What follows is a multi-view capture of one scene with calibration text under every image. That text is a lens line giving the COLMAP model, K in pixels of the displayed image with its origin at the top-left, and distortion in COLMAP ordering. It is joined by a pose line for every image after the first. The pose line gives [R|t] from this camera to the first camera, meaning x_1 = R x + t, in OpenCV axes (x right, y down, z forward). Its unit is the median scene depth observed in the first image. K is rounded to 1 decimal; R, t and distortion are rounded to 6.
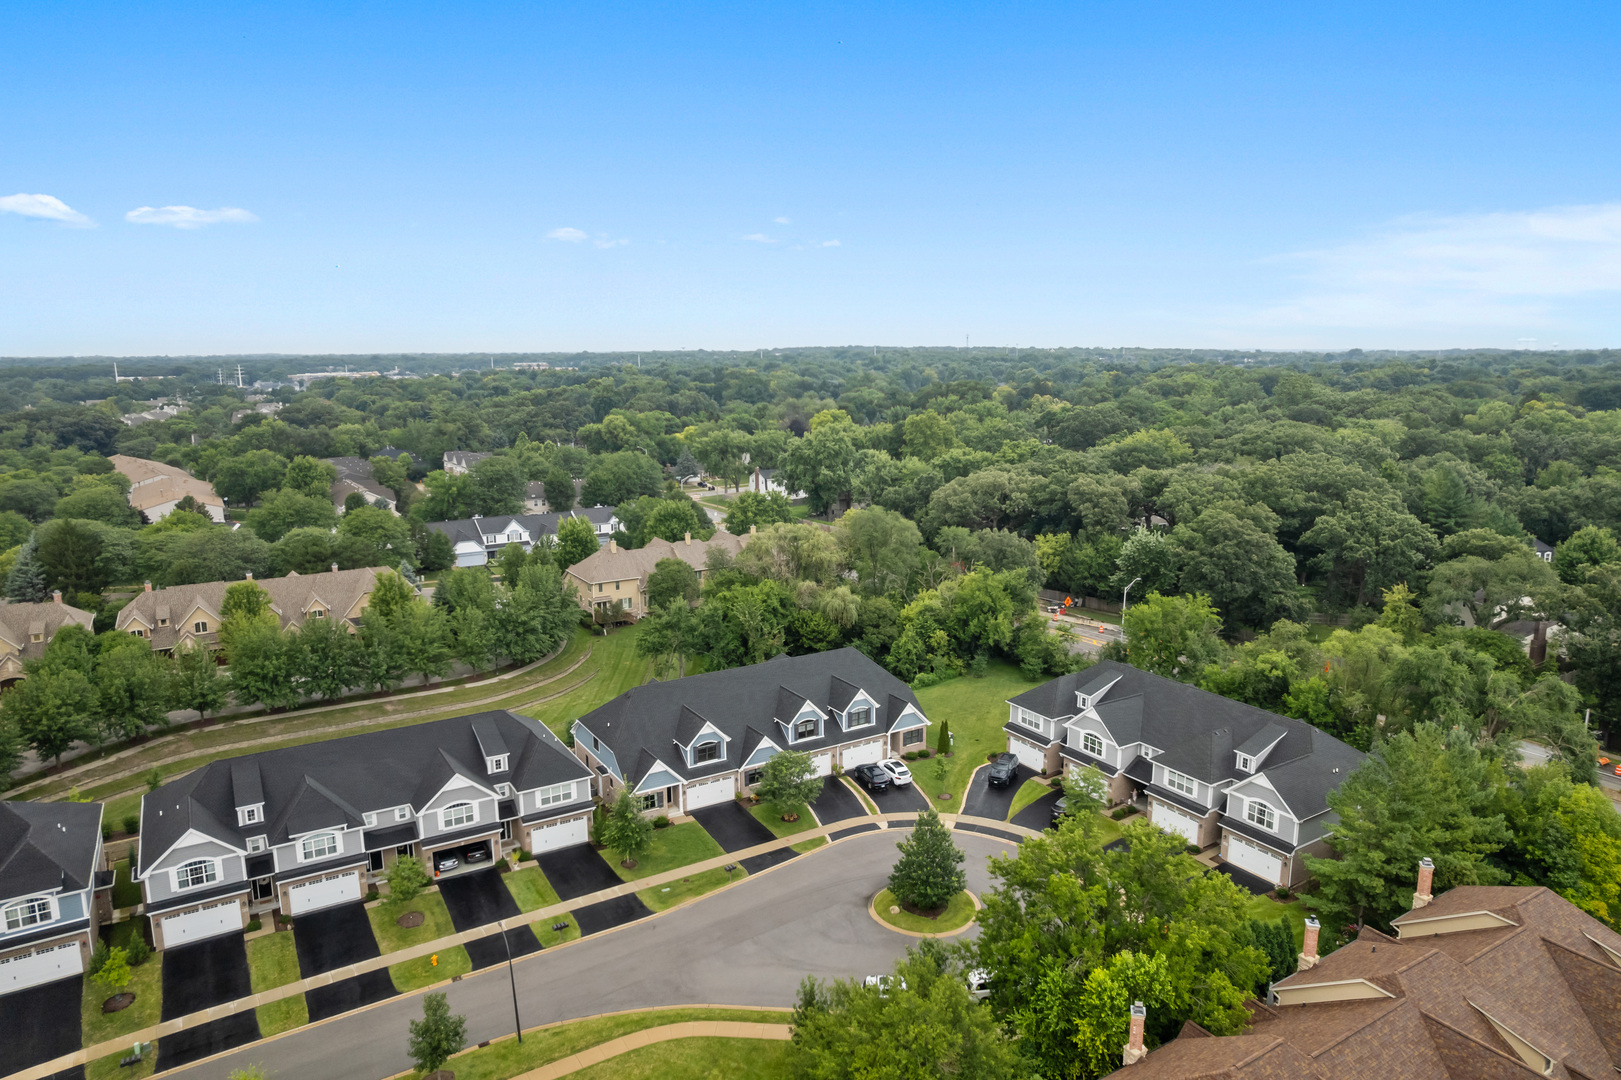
lens RADIAL K [[1044.4, 0, 827.2], [0, 1044.4, 544.9], [0, 0, 1]] dist [-0.069331, 0.061123]
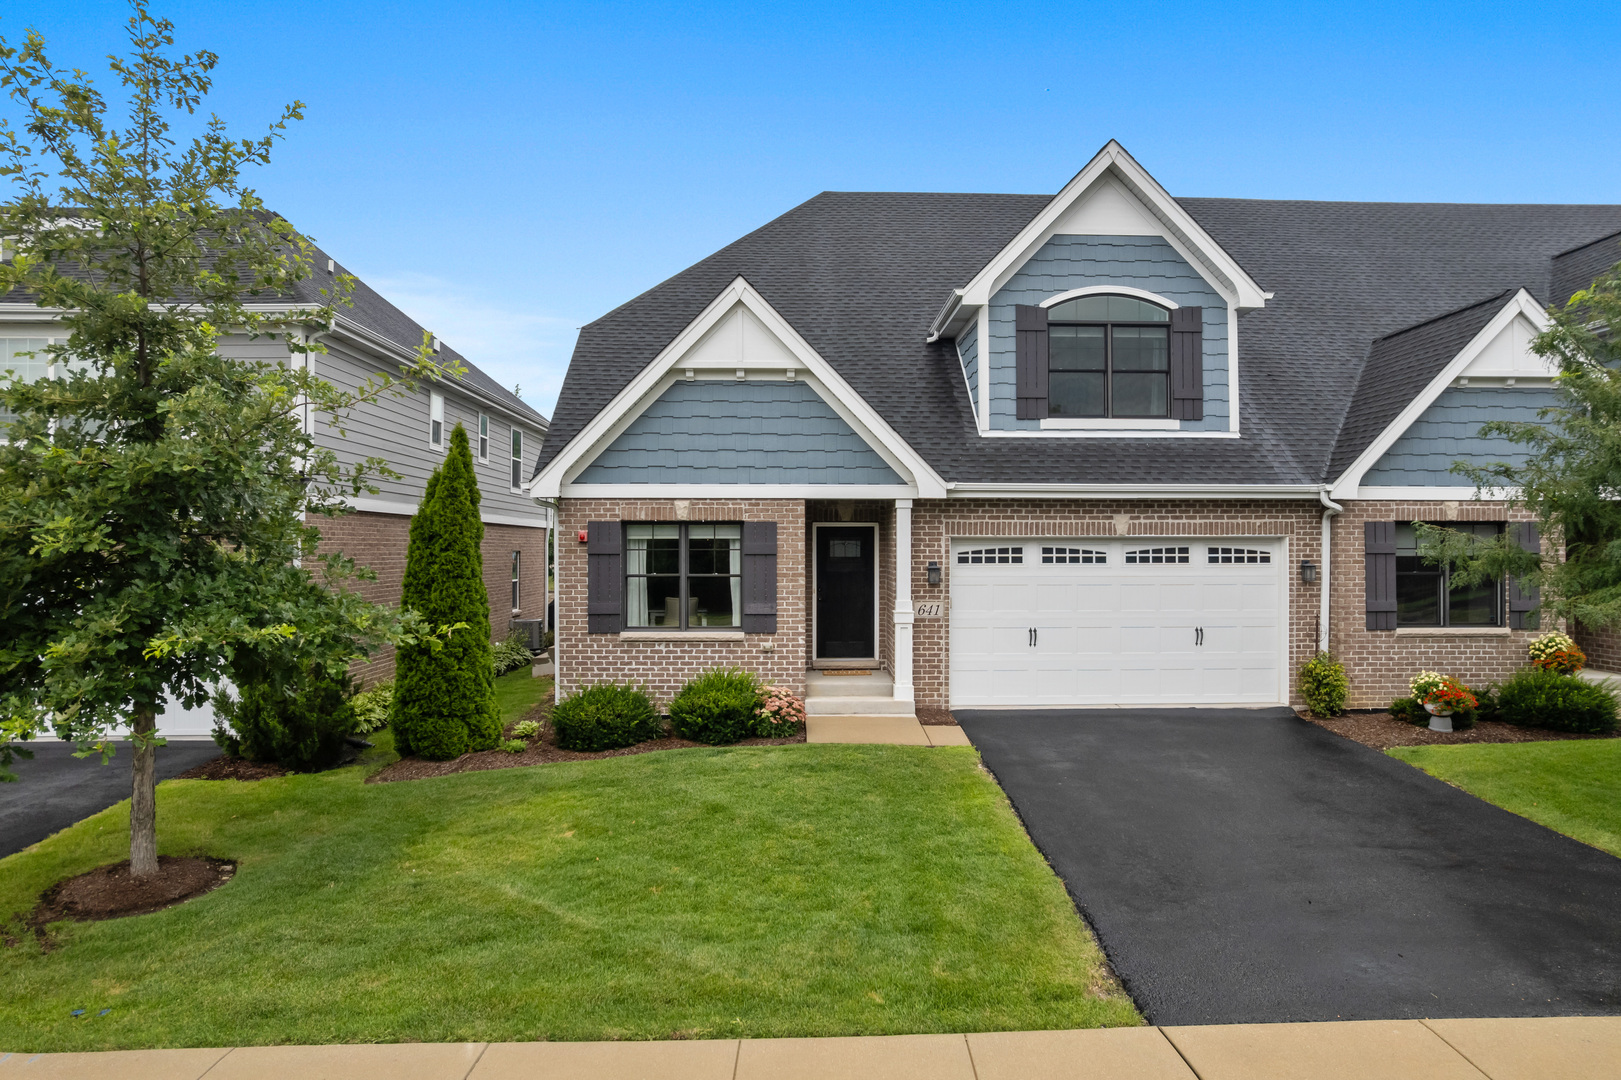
lens RADIAL K [[1044.4, 0, 827.2], [0, 1044.4, 544.9], [0, 0, 1]] dist [-0.069331, 0.061123]
pose [[0.863107, -0.001296, -0.505020, -0.065295], [-0.097236, 0.980860, -0.168700, 0.230866], [0.495572, 0.194712, 0.846460, 0.762713]]
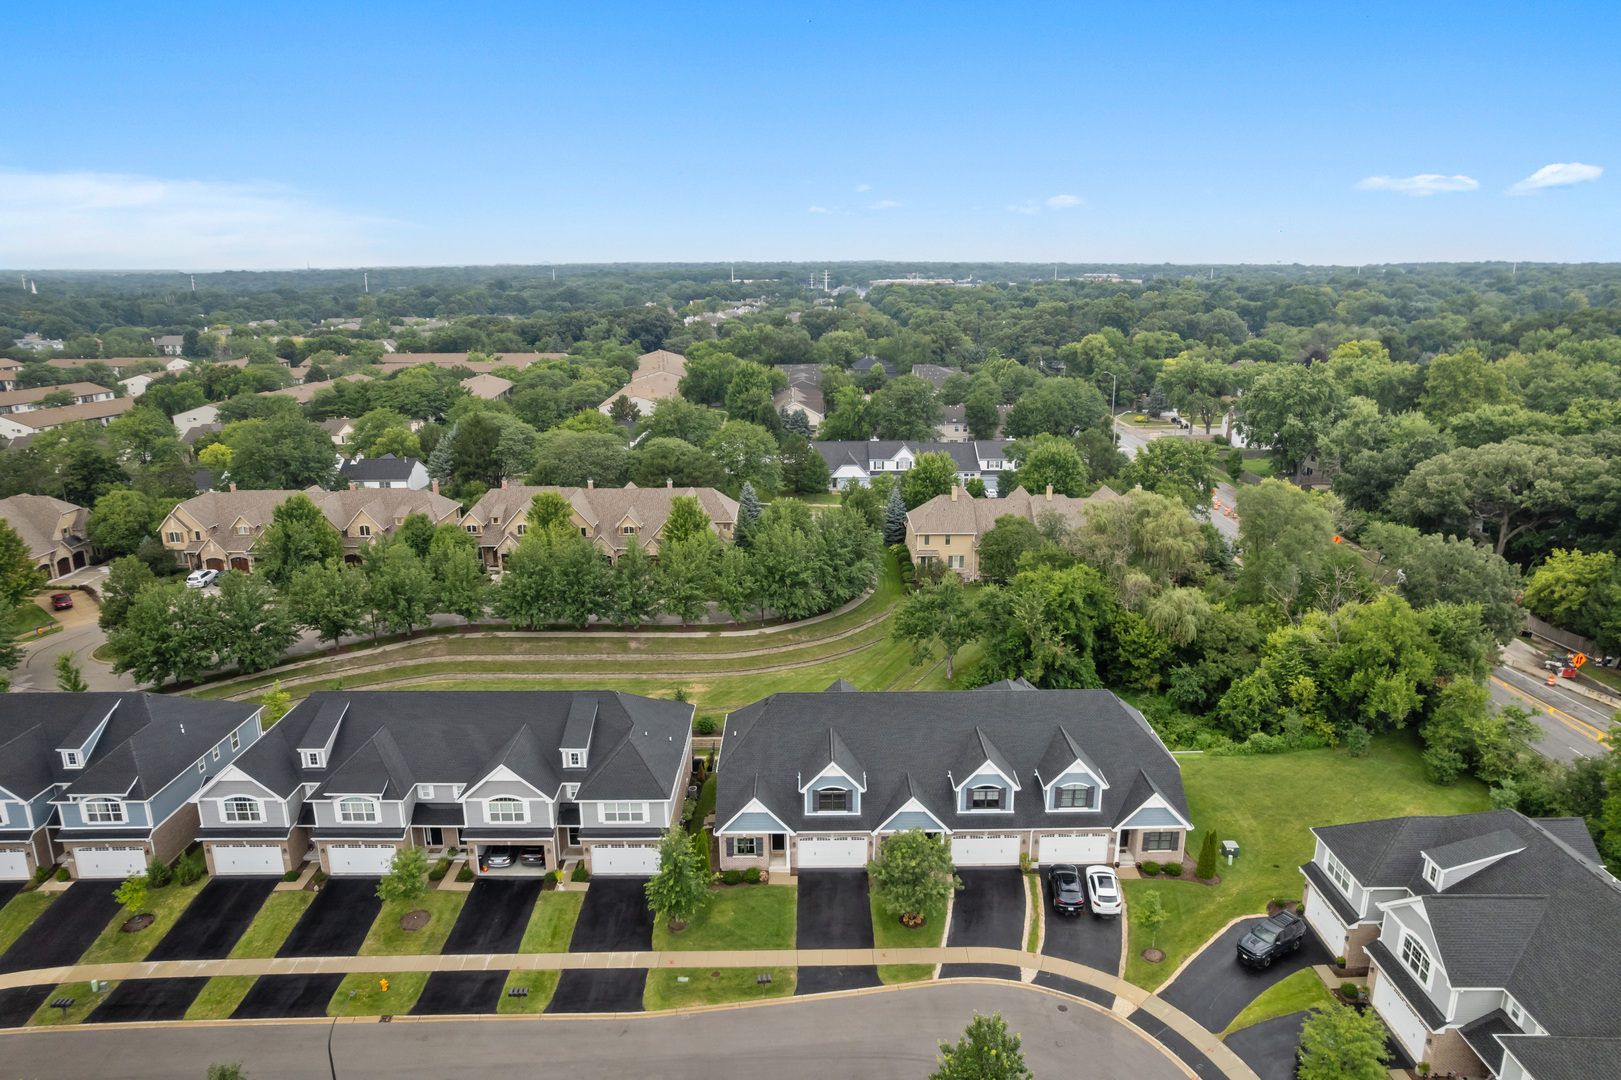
lens RADIAL K [[1044.4, 0, 827.2], [0, 1044.4, 544.9], [0, 0, 1]] dist [-0.069331, 0.061123]
pose [[0.854219, 0.140725, -0.500507, 0.208181], [-0.099344, 0.989114, 0.108553, -0.058144], [0.510334, -0.043006, 0.858900, 0.322298]]
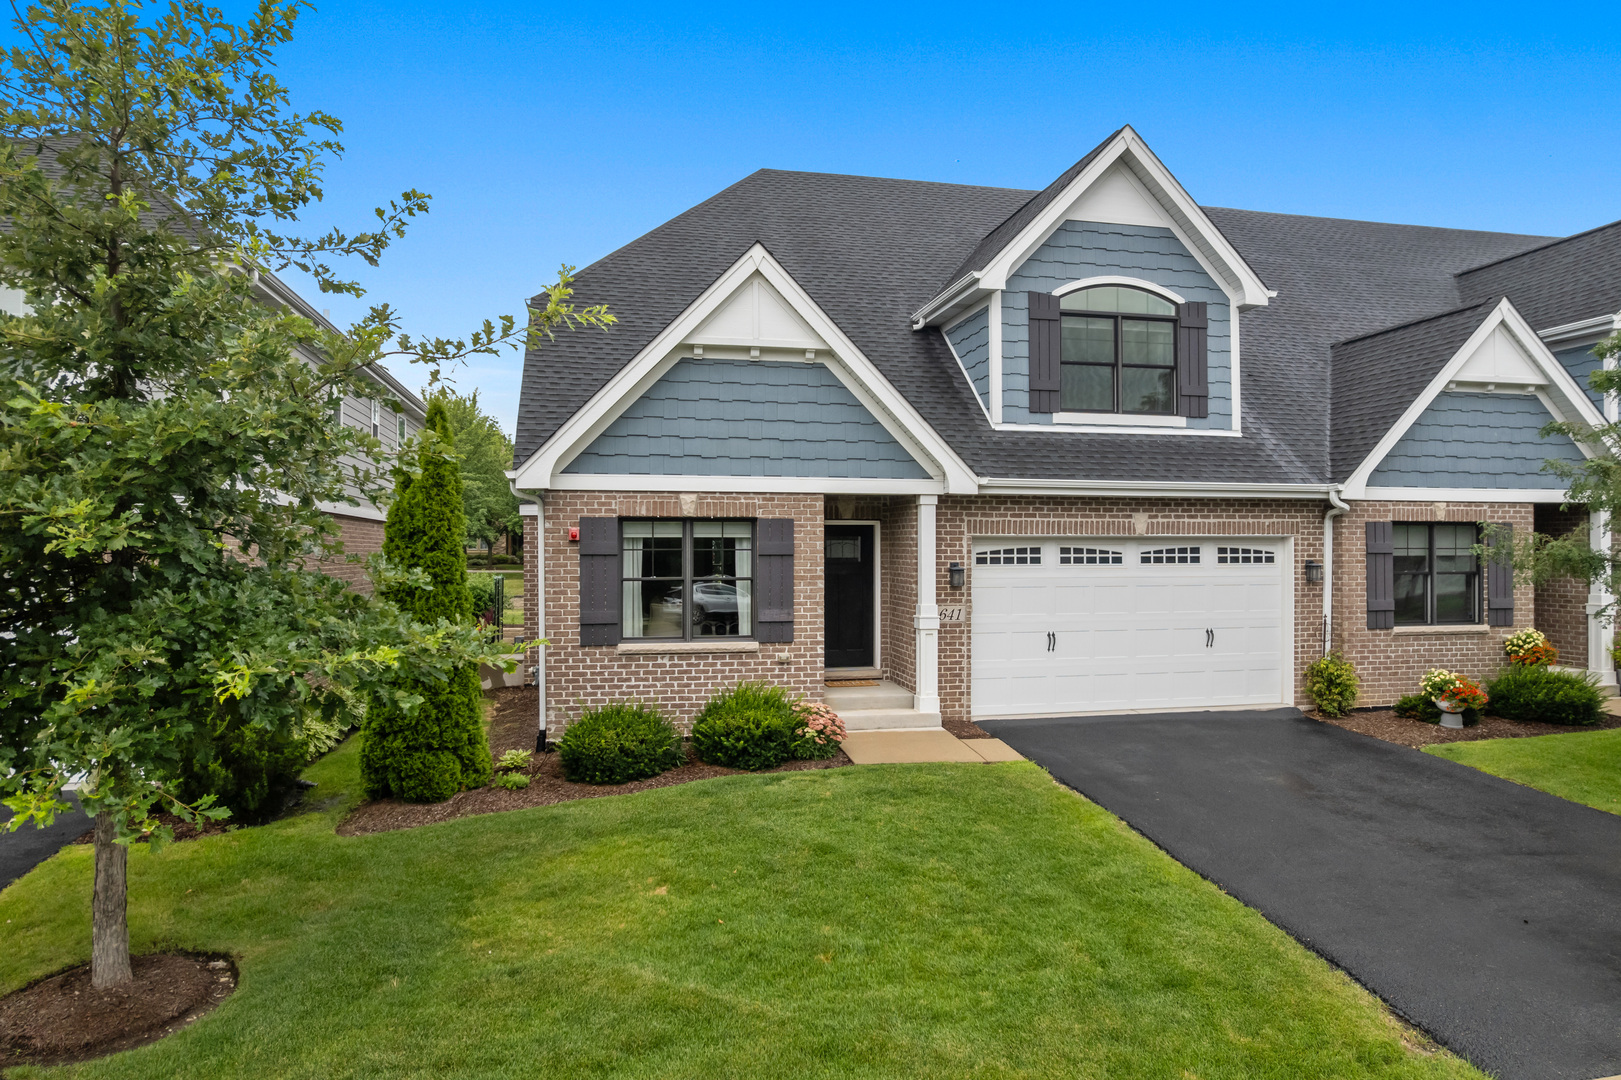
lens RADIAL K [[1044.4, 0, 827.2], [0, 1044.4, 544.9], [0, 0, 1]] dist [-0.069331, 0.061123]
pose [[0.941989, -0.001987, -0.335637, -0.093921], [-0.064286, 0.980402, -0.186225, 0.231195], [0.329429, 0.196999, 0.923400, 0.762738]]
